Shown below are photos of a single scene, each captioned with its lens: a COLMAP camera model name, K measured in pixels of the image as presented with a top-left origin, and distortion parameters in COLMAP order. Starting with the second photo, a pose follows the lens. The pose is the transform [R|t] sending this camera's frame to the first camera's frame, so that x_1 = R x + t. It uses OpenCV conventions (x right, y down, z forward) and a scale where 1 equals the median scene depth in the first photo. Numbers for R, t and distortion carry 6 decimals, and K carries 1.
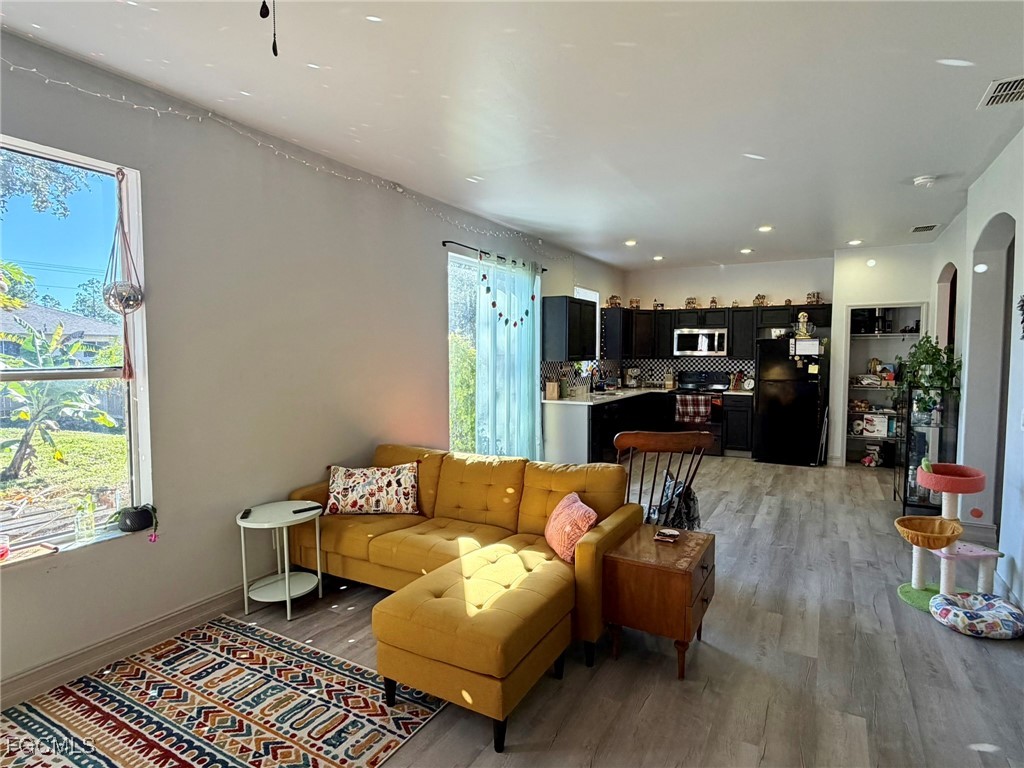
lens RADIAL K [[578.4, 0, 508.3], [0, 578.4, 385.3], [0, 0, 1]] dist [-0.005001, 0.000009]
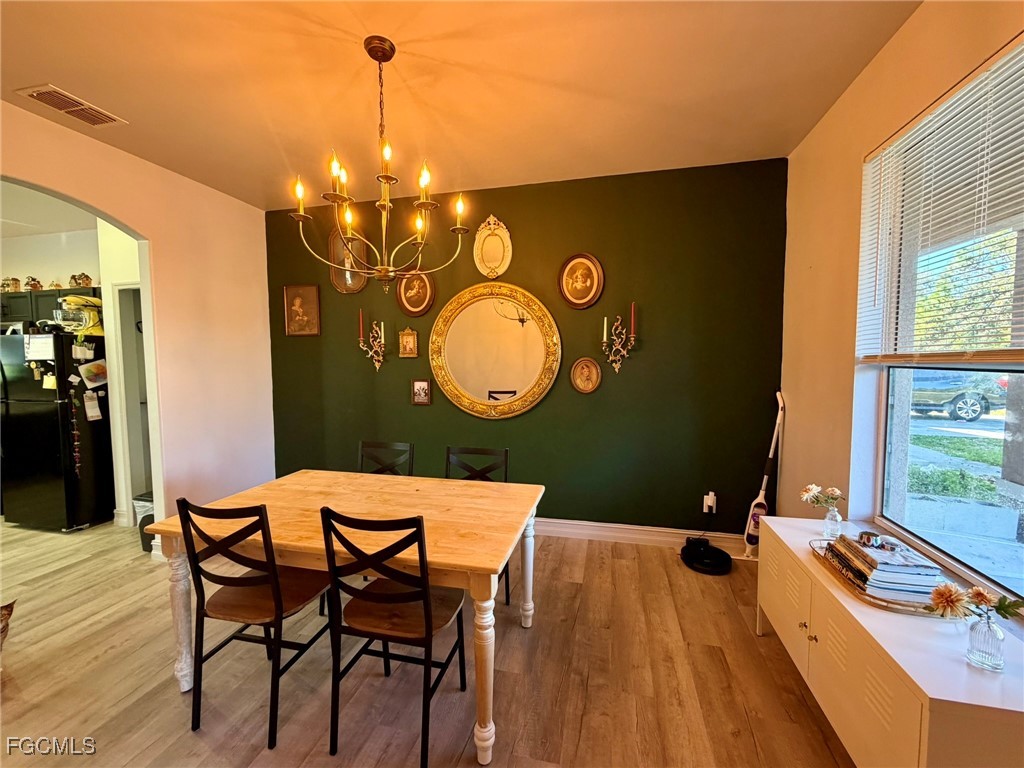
lens RADIAL K [[417.7, 0, 516.1], [0, 417.7, 383.4], [0, 0, 1]] dist [0.000078, 0.000365]
pose [[0.958608, -0.025515, 0.283582, 0.794917], [0.025047, 0.999672, 0.005279, -0.014775], [-0.283624, 0.002043, 0.958933, 0.371844]]
